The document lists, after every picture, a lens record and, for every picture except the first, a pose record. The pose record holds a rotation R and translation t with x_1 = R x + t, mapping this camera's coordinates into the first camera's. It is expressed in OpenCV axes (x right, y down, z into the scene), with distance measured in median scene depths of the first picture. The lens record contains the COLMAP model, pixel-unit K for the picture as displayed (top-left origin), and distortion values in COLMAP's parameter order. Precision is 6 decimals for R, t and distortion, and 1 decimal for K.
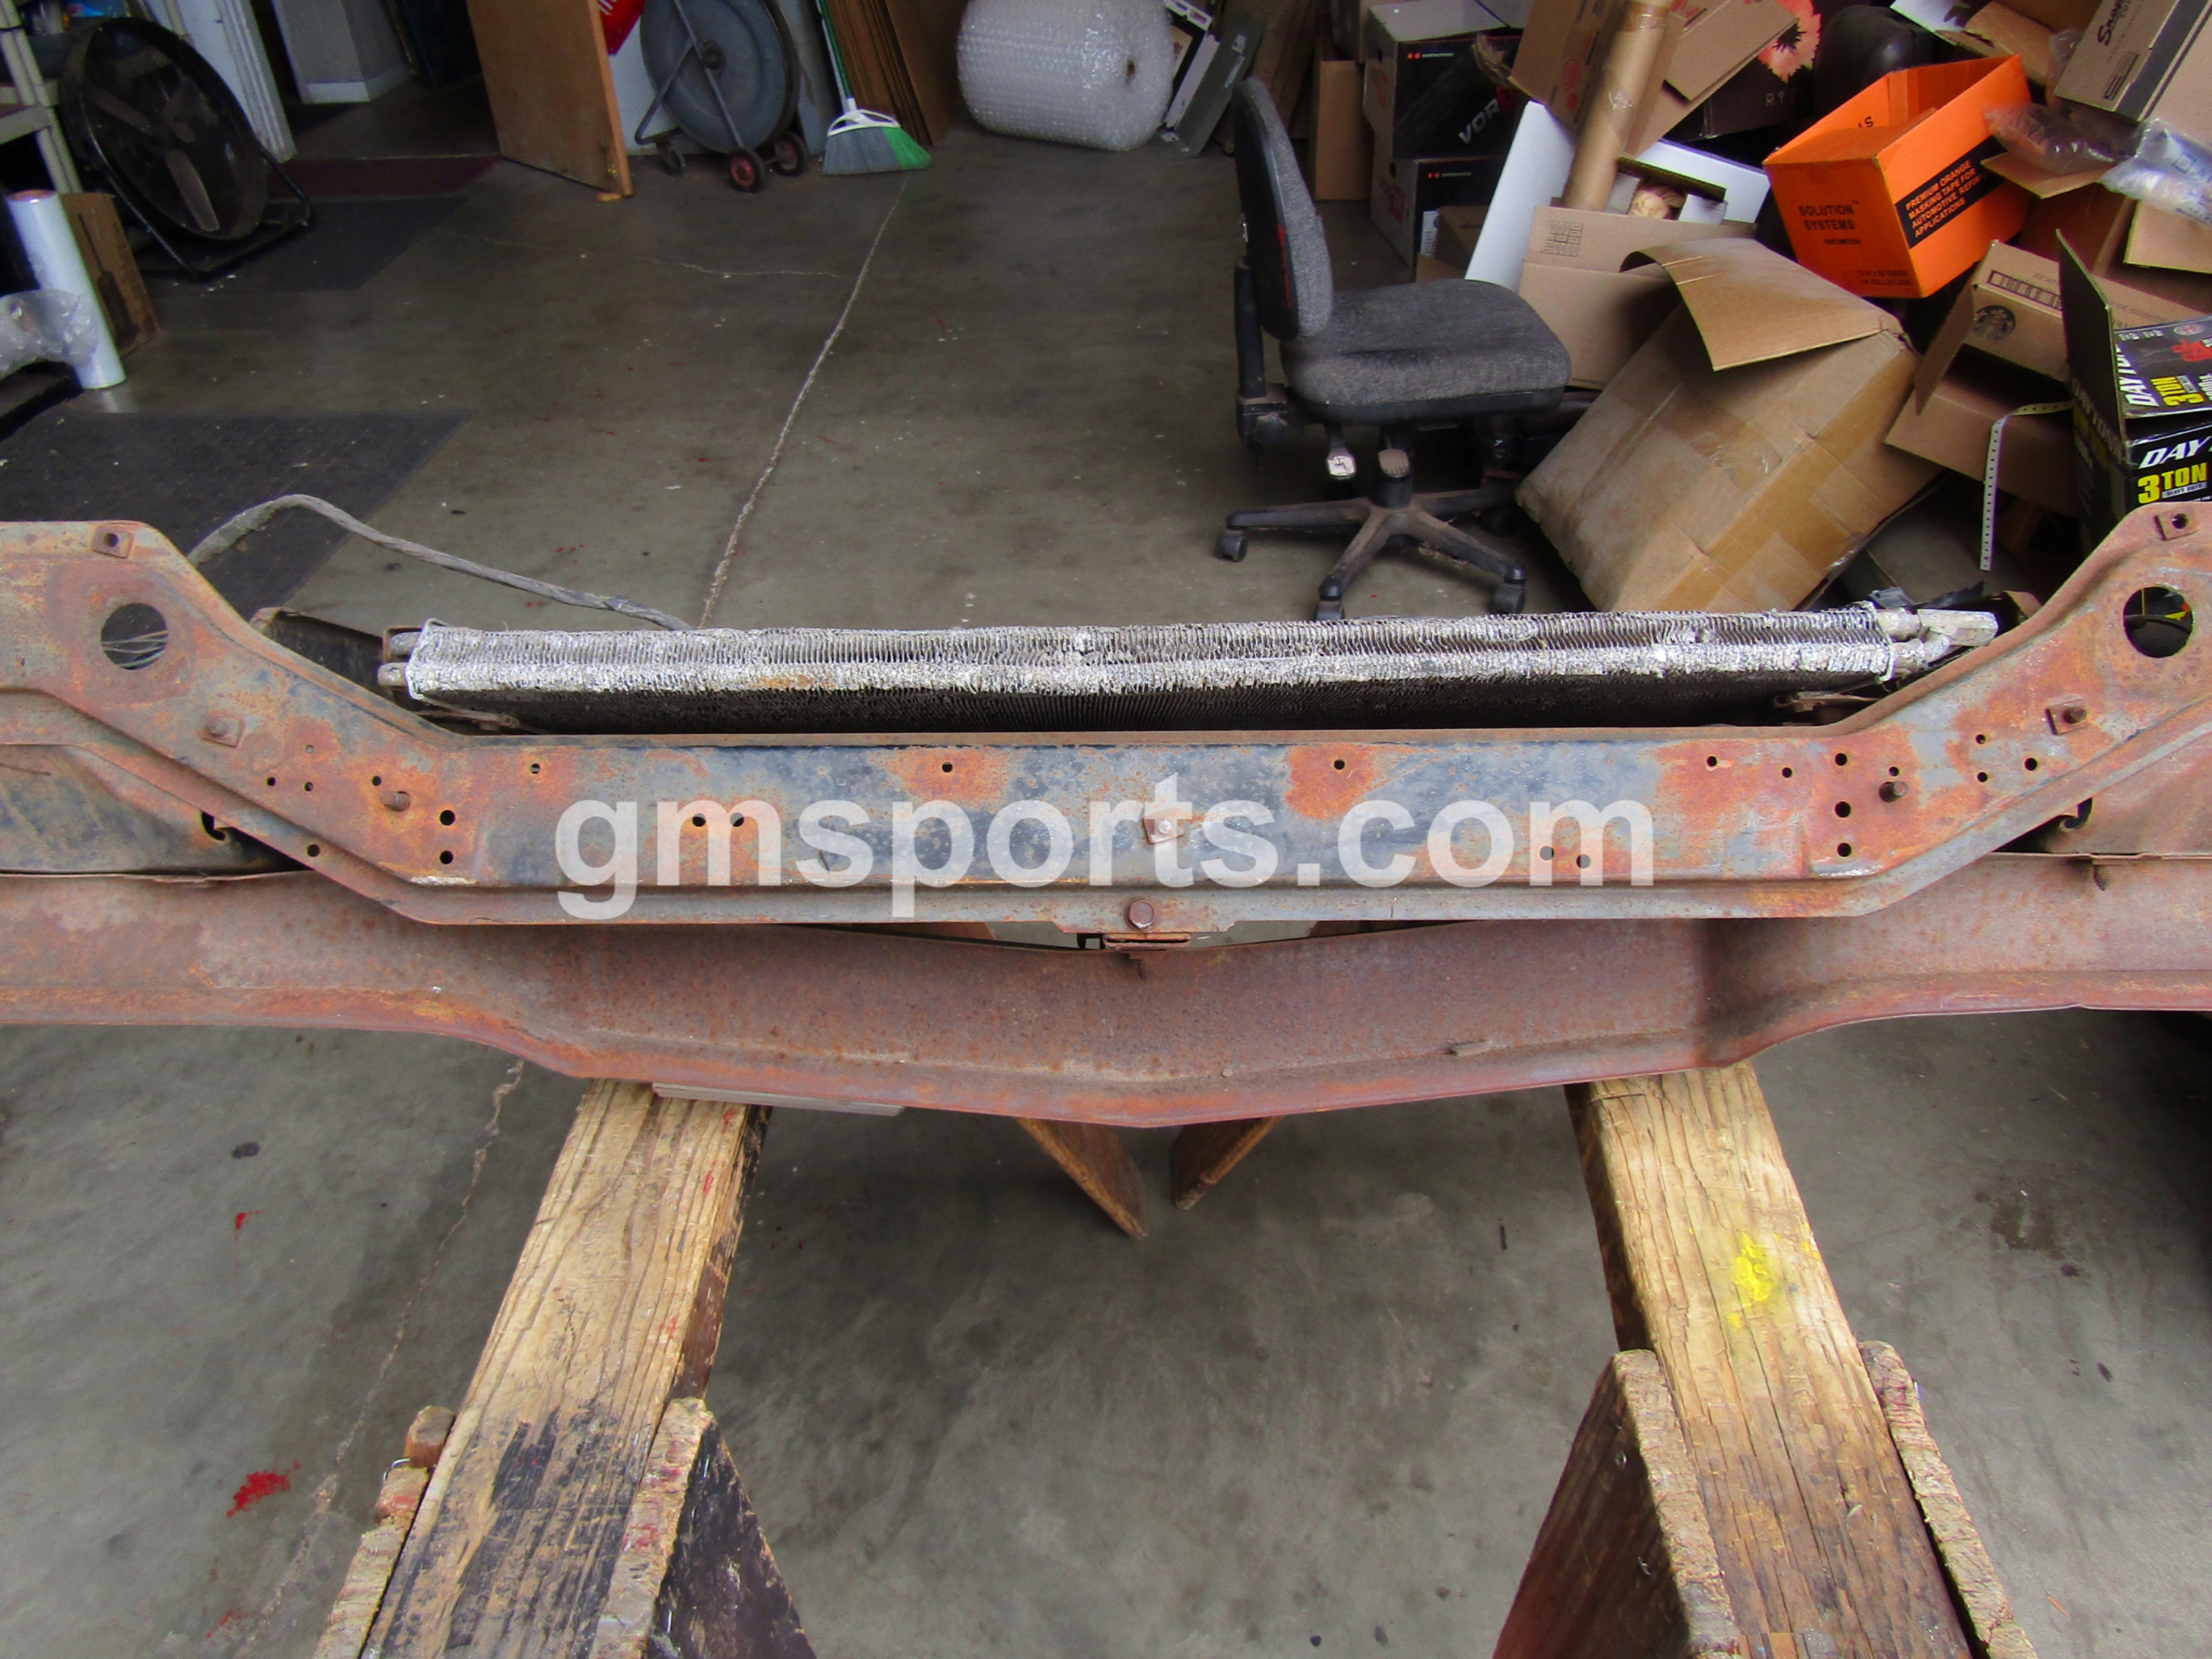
lens RADIAL K [[1578.0, 0, 1108.7], [0, 1578.0, 831.5], [0, 0, 1]] dist [-0.007061, 0.002113]
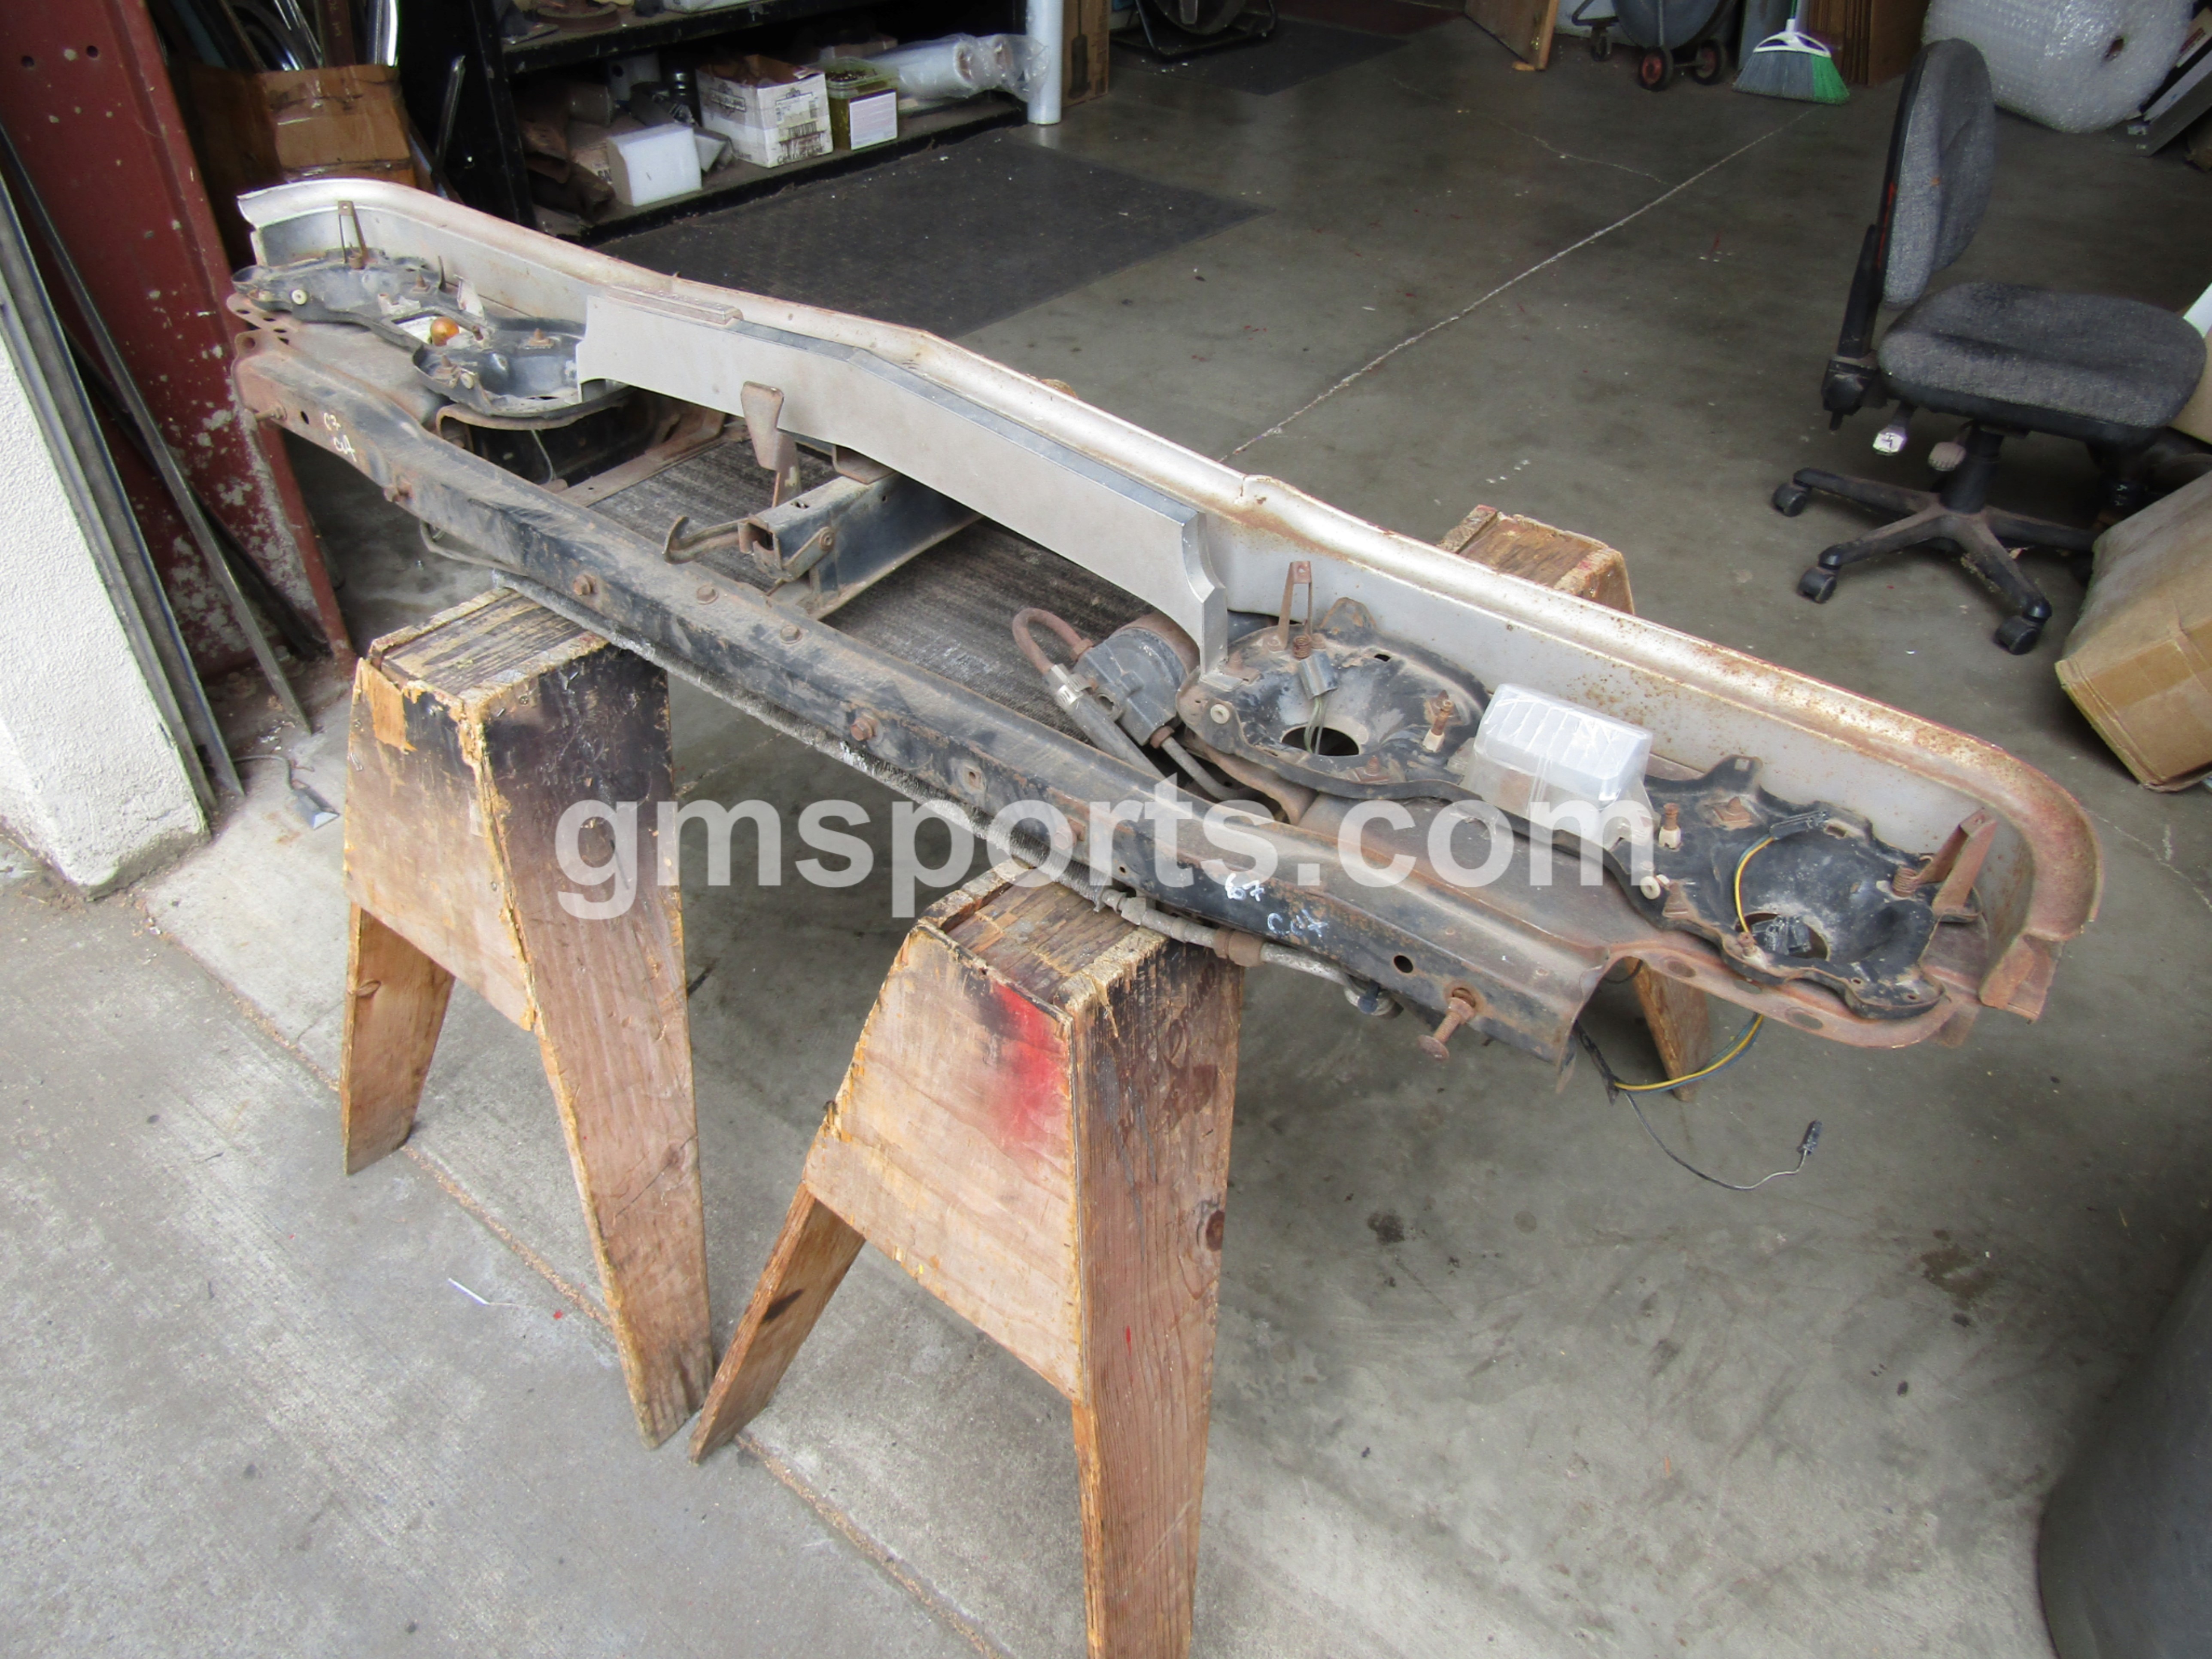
lens RADIAL K [[1578.0, 0, 1109.3], [0, 1578.0, 831.9], [0, 0, 1]] dist [-0.007061, 0.002113]
pose [[0.795029, 0.414917, -0.442463, 0.349119], [-0.389607, 0.908388, 0.151779, 0.038822], [0.464904, 0.051718, 0.883849, -0.115055]]
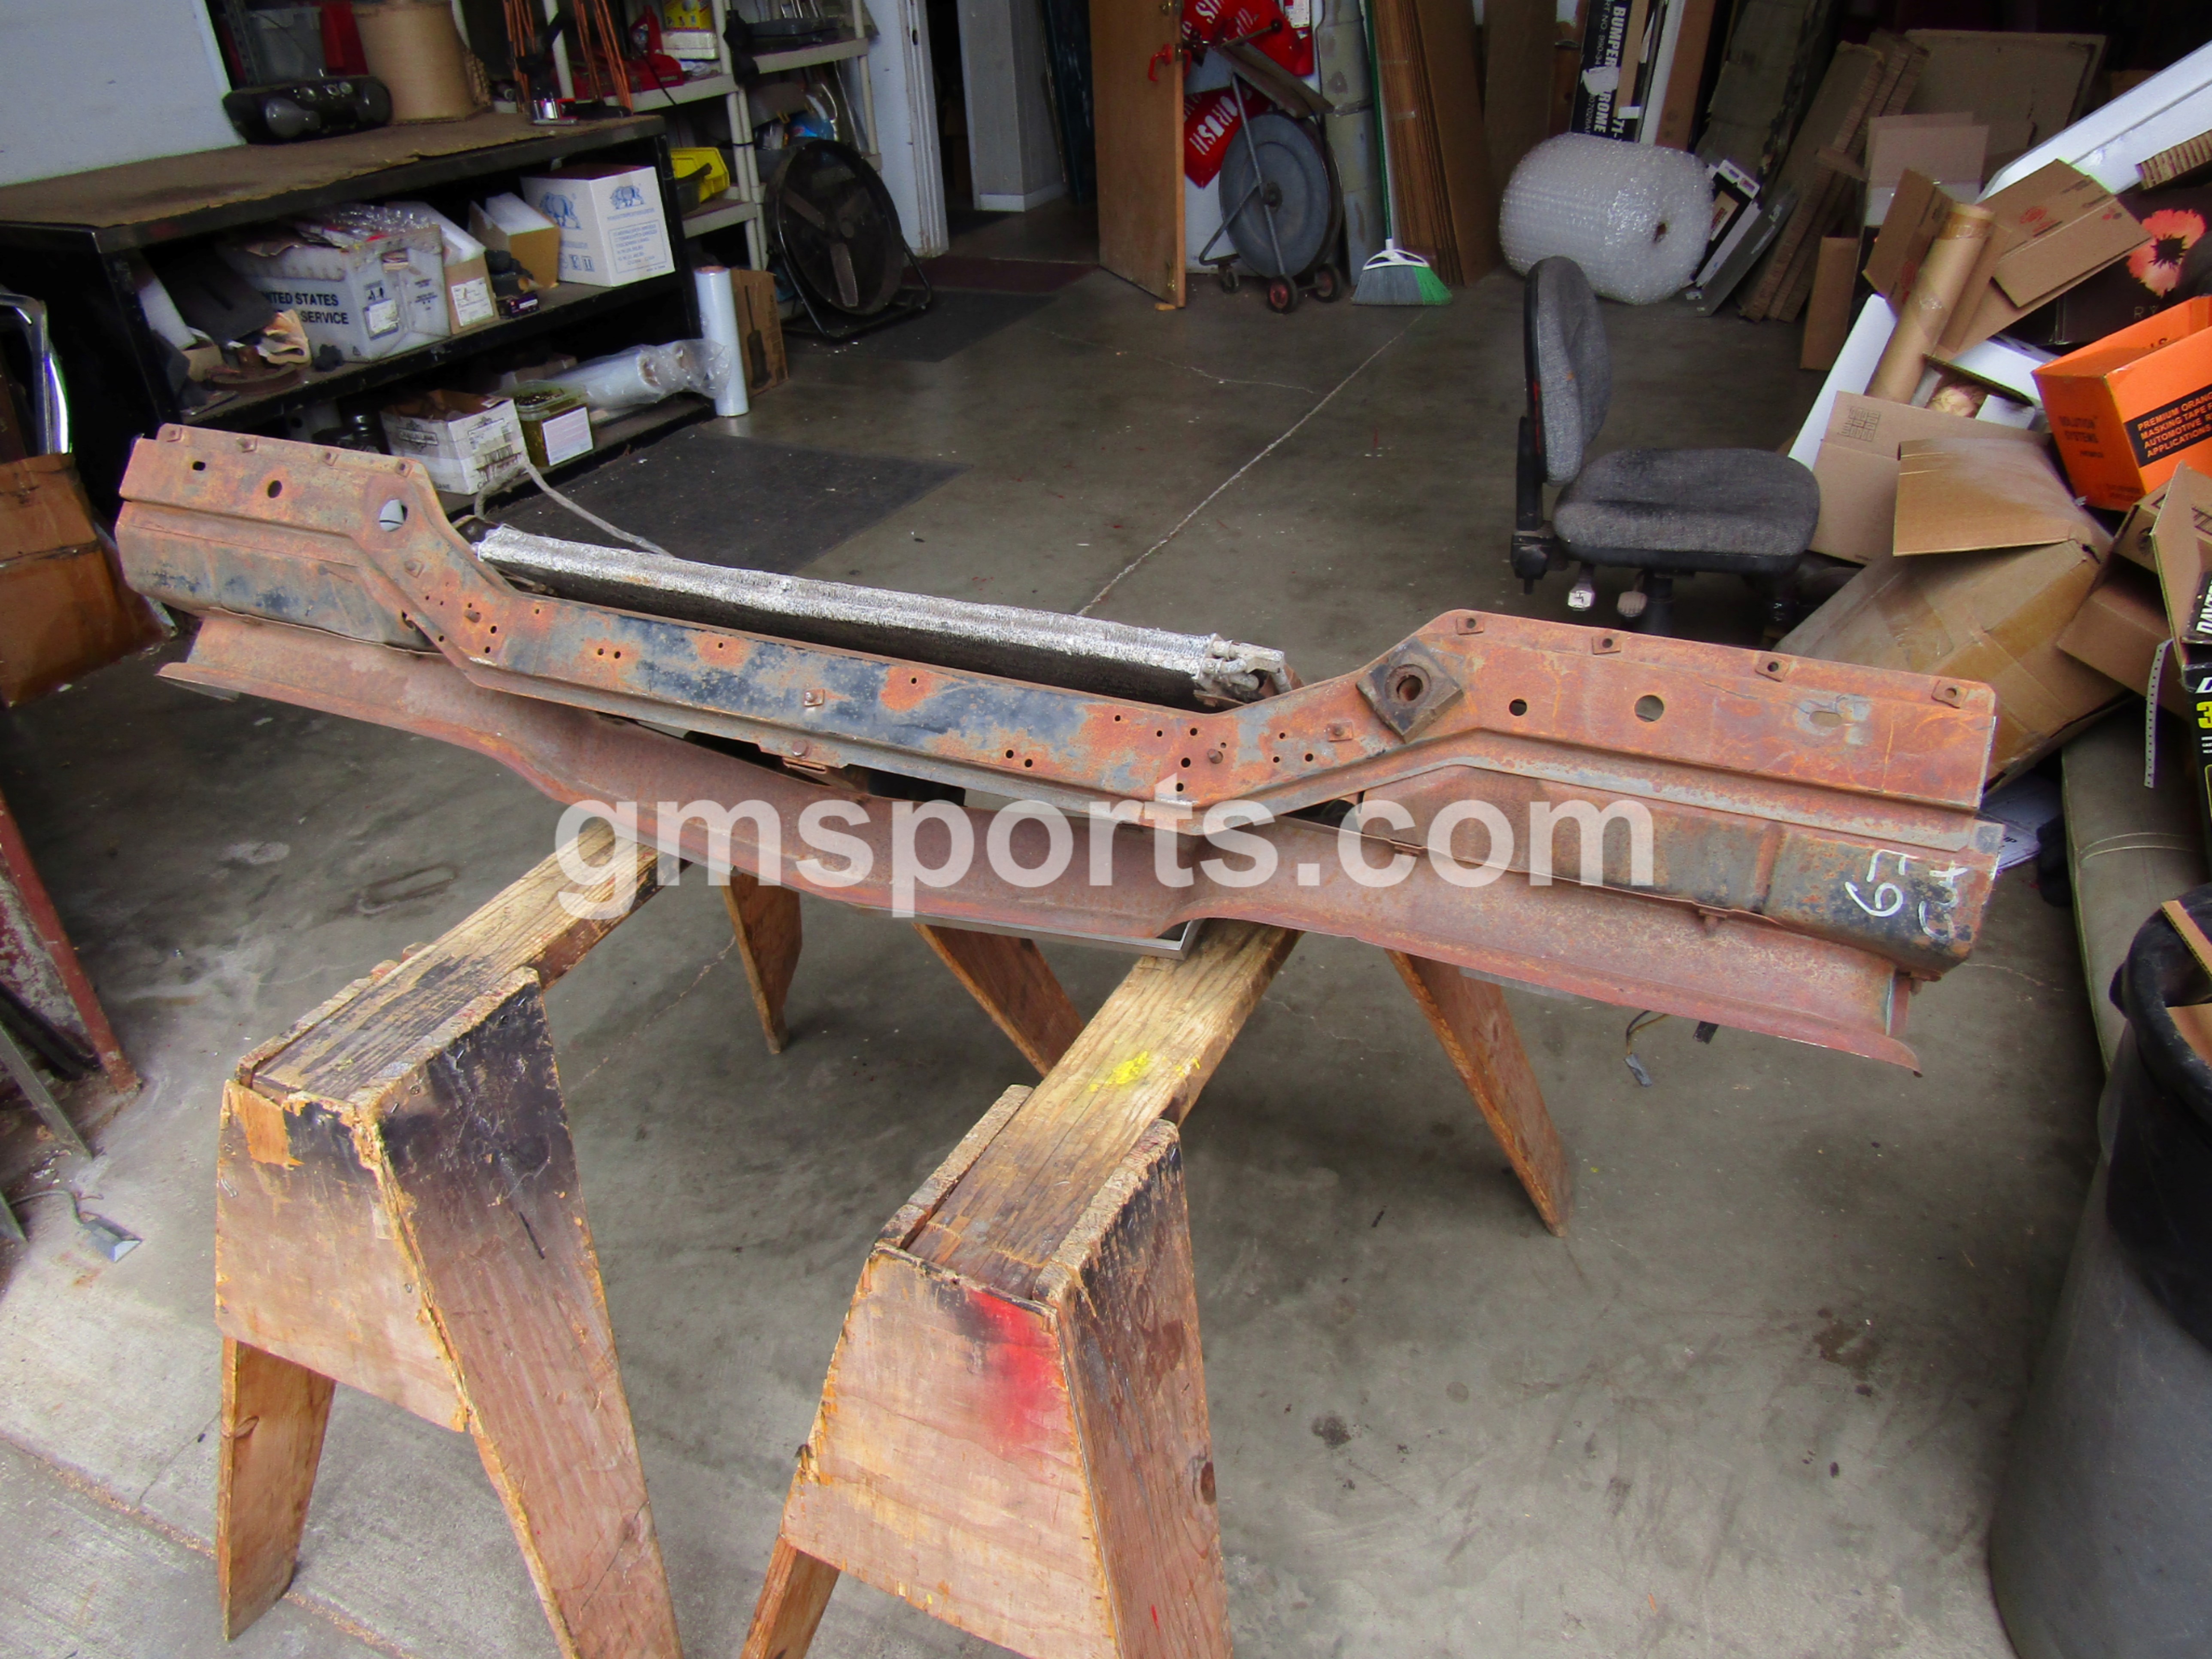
lens RADIAL K [[1578.0, 0, 1105.6], [0, 1578.0, 837.2], [0, 0, 1]] dist [-0.007061, 0.002113]
pose [[0.914457, 0.201651, -0.350865, 0.309541], [-0.223472, 0.974453, -0.022389, 0.035836], [0.337386, 0.098882, 0.936159, -0.157738]]
